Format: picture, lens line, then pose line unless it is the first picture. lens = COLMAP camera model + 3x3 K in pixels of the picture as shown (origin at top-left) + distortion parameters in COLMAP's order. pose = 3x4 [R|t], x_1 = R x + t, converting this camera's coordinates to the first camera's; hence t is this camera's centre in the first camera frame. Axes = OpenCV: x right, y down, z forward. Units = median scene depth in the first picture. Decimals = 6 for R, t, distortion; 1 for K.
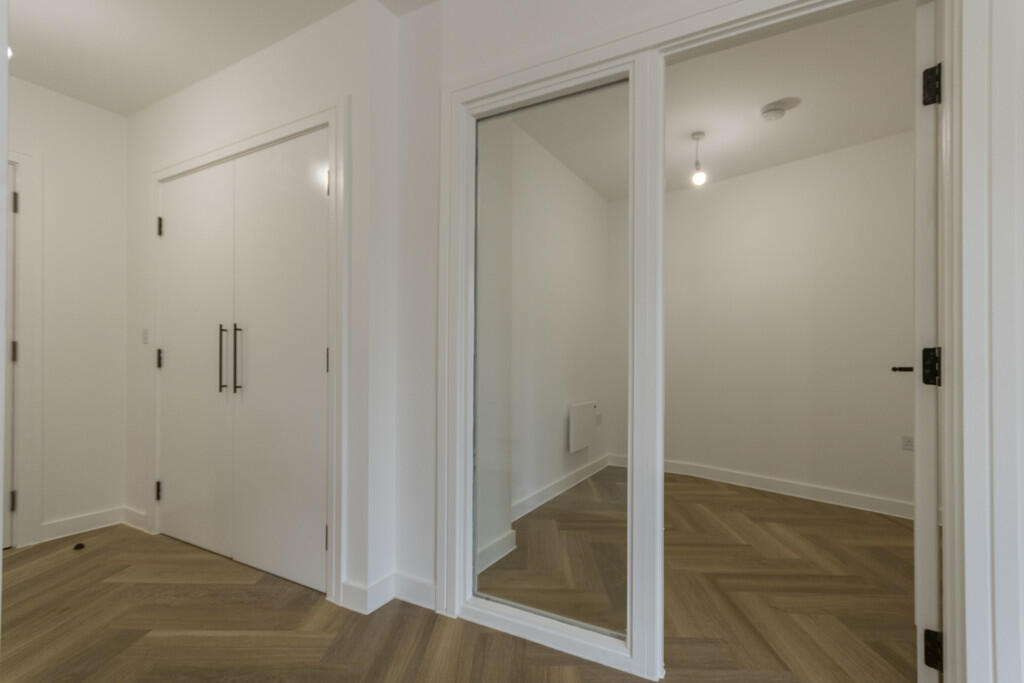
lens RADIAL K [[471.4, 0, 511.9], [0, 471.4, 345.2], [0, 0, 1]] dist [0.001928, 0.000082]
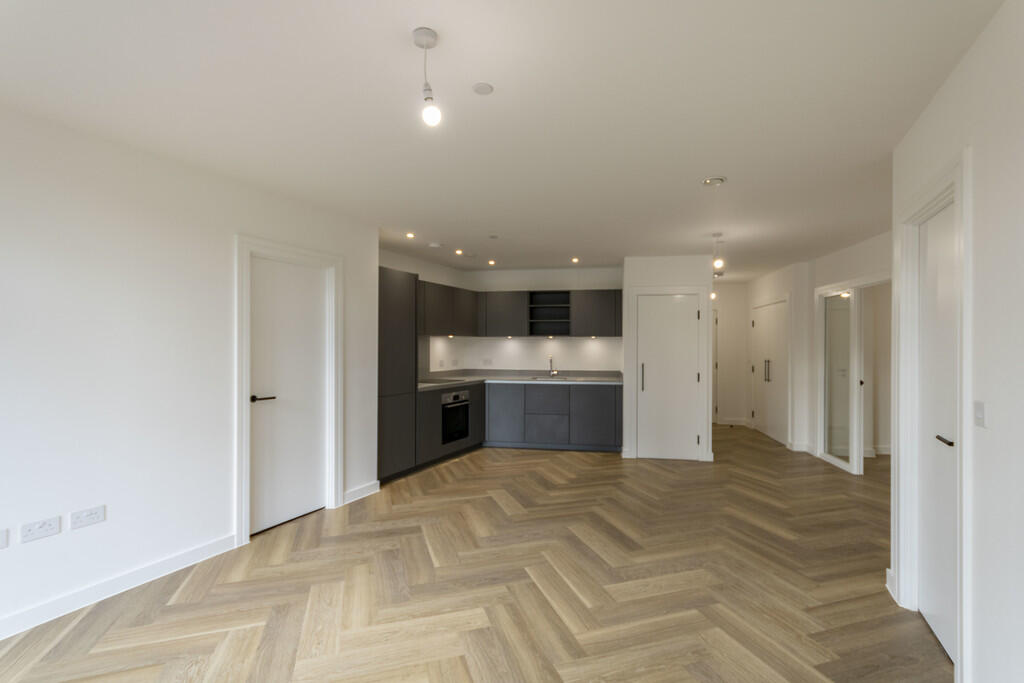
lens RADIAL K [[471.4, 0, 510.4], [0, 471.4, 344.1], [0, 0, 1]] dist [0.001928, 0.000082]
pose [[0.325992, -0.000316, -0.945373, 1.674527], [0.002422, 0.999997, 0.000501, -0.144233], [0.945369, -0.002453, 0.325992, -1.510056]]
